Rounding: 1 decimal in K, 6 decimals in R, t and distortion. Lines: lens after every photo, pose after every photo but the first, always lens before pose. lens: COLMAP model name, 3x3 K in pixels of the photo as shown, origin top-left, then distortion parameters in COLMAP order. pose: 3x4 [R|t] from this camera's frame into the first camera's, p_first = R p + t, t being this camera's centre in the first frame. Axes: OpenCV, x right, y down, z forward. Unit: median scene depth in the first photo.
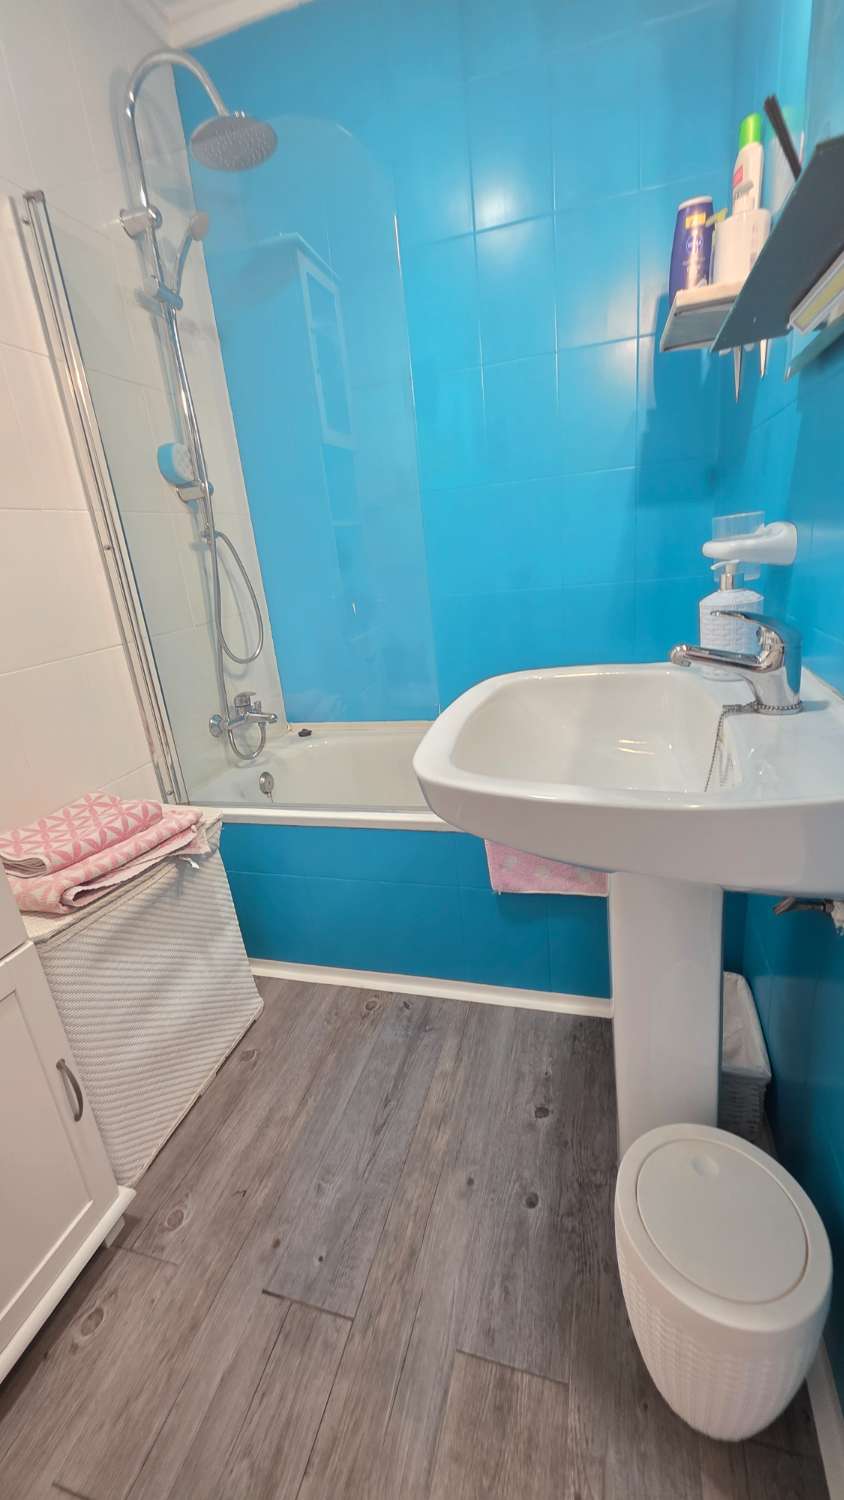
lens RADIAL K [[603.0, 0, 422.3], [0, 603.0, 745.2], [0, 0, 1]] dist [0.001323, -0.000332]
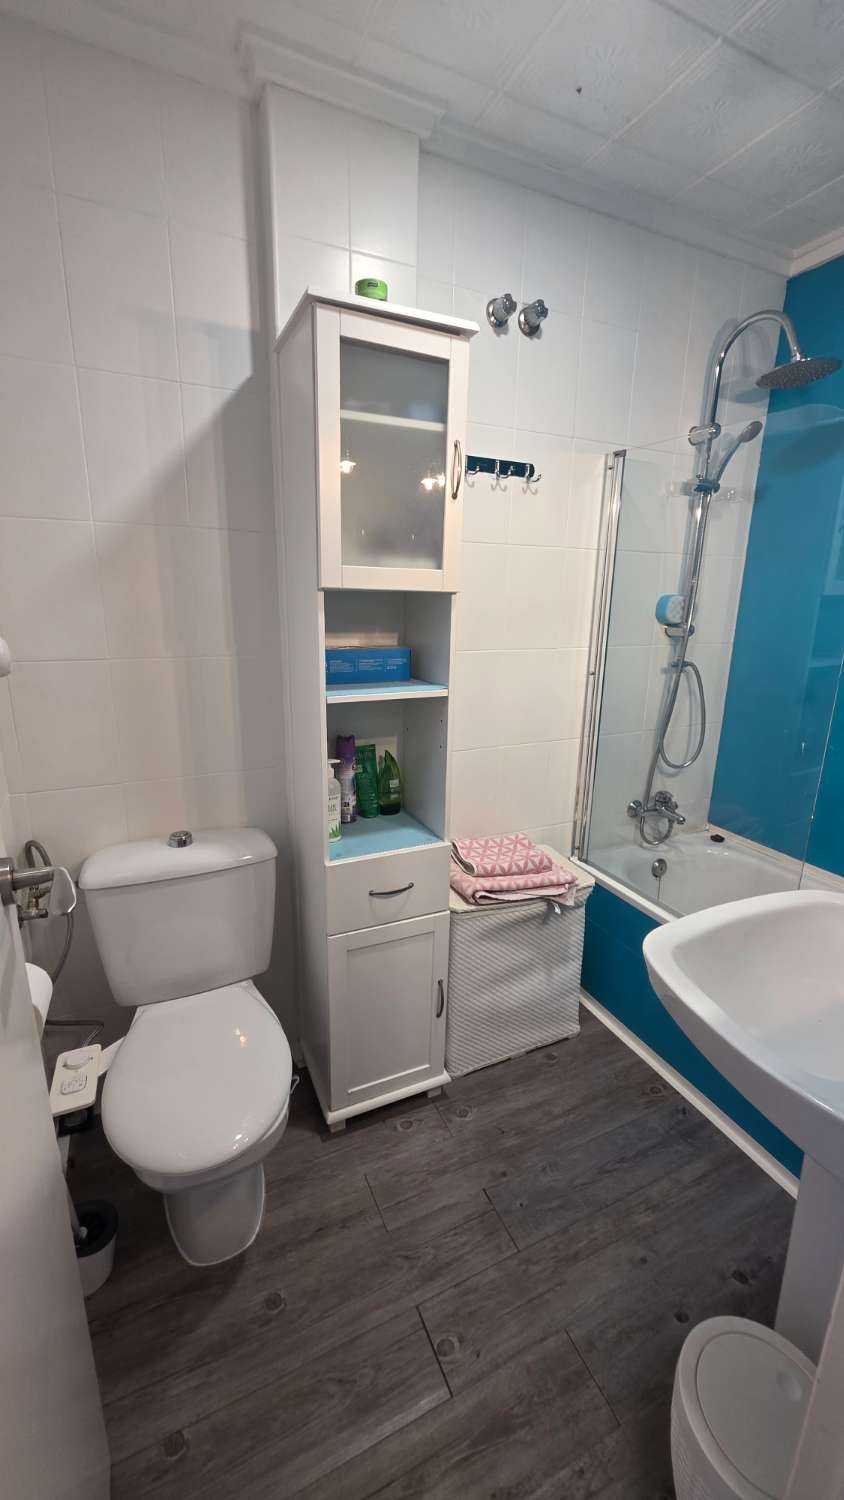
lens RADIAL K [[603.0, 0, 420.3], [0, 603.0, 749.6], [0, 0, 1]] dist [0.001323, -0.000332]
pose [[0.653307, 0.298208, -0.695889, 0.296190], [-0.313476, 0.943215, 0.109901, -0.220399], [0.689146, 0.146345, 0.709690, -0.297807]]
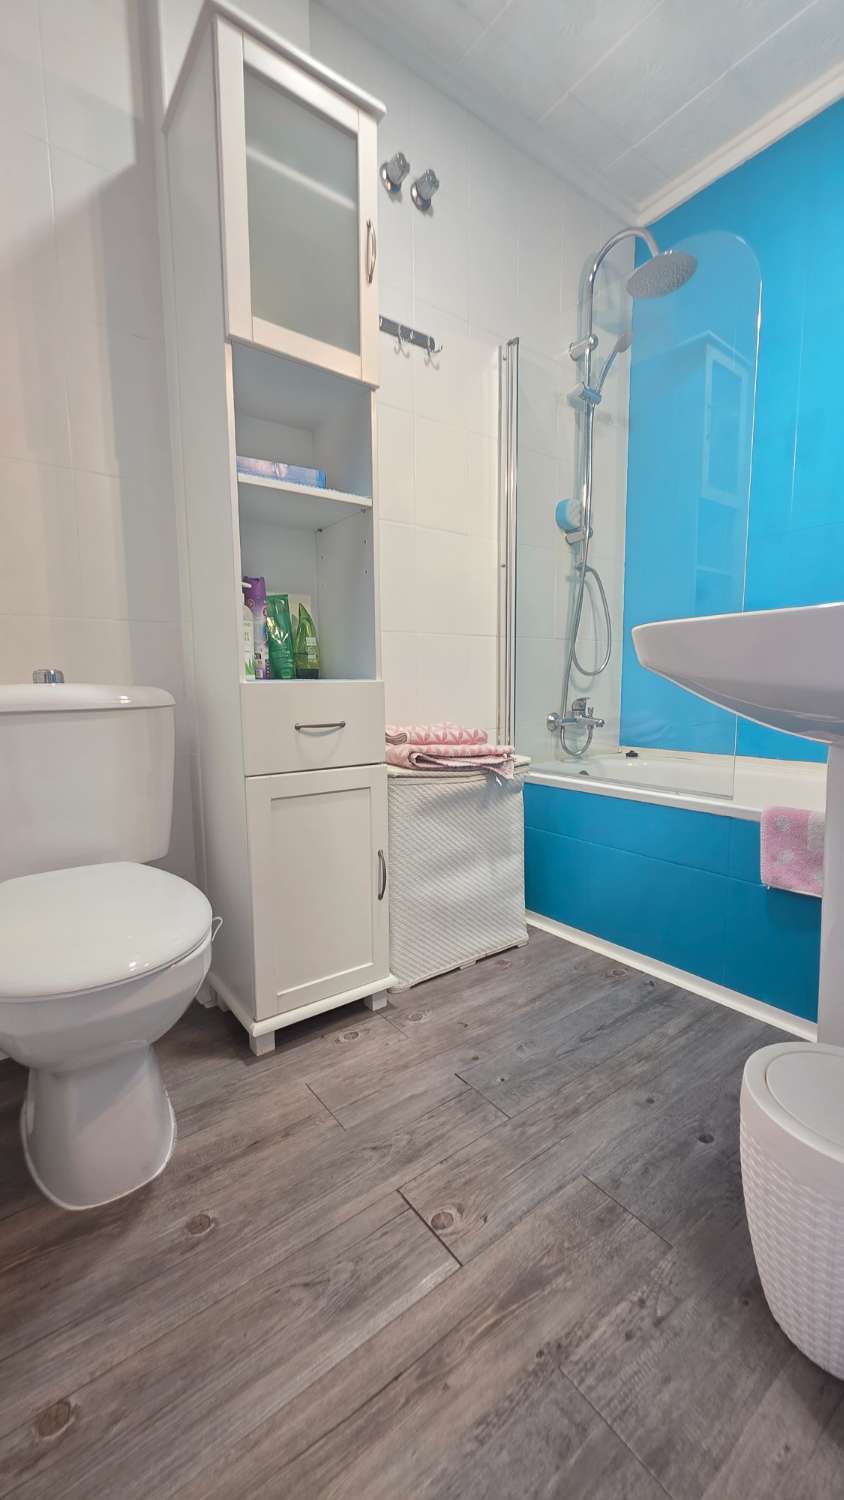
lens RADIAL K [[603.0, 0, 420.3], [0, 603.0, 763.7], [0, 0, 1]] dist [0.001323, -0.000332]
pose [[0.796784, 0.166344, -0.580917, 0.247392], [-0.253829, 0.964569, -0.071950, 0.308006], [0.548366, 0.204782, 0.810777, -0.166136]]
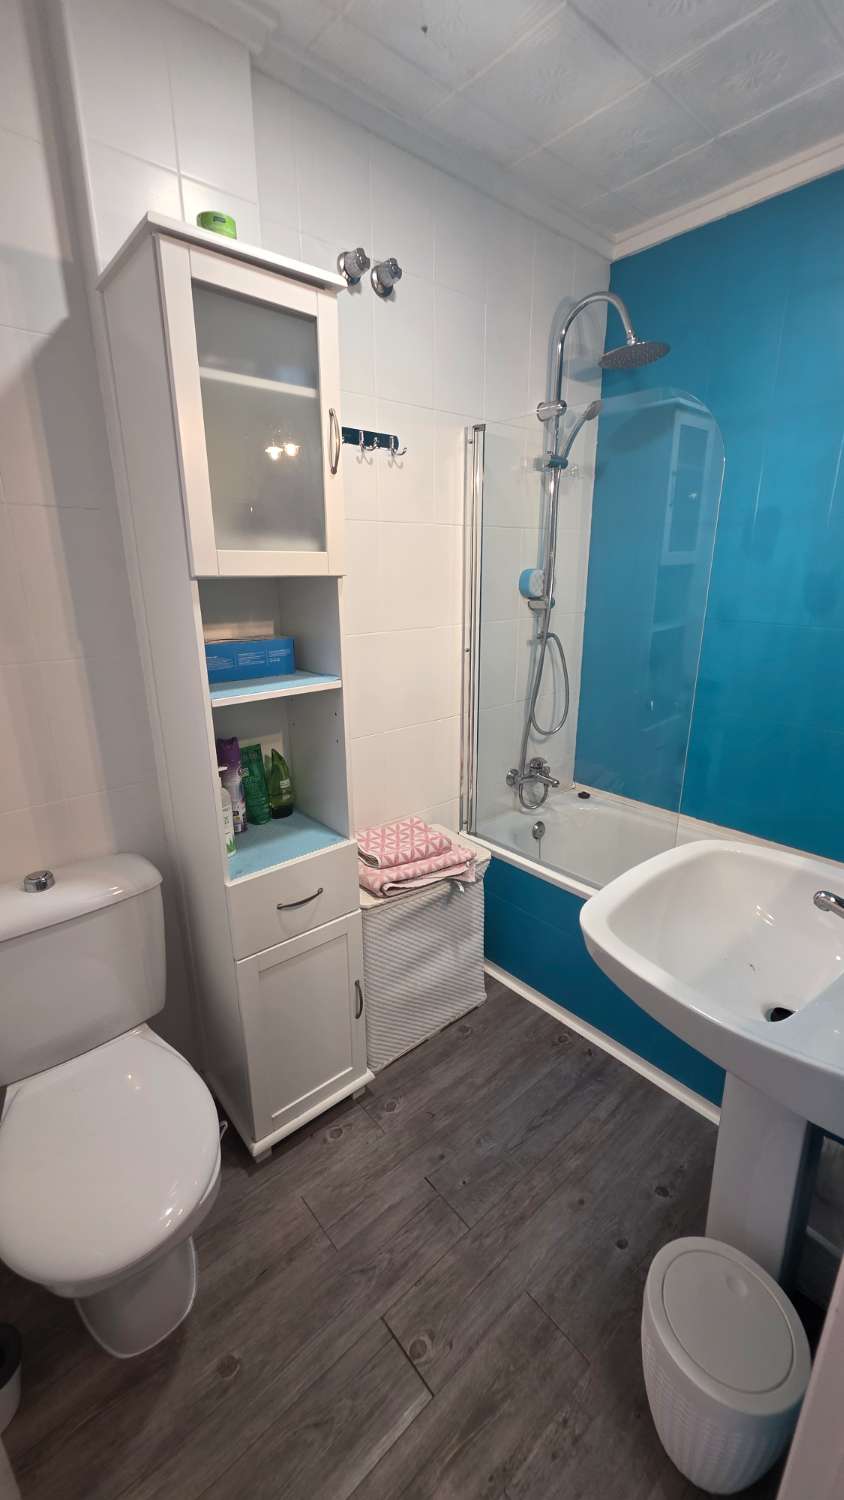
lens RADIAL K [[603.0, 0, 422.0], [0, 603.0, 749.5], [0, 0, 1]] dist [0.001323, -0.000332]
pose [[0.835545, 0.250086, -0.489205, 0.168162], [-0.243388, 0.966746, 0.078511, -0.218421], [0.492572, 0.053467, 0.868628, -0.322276]]
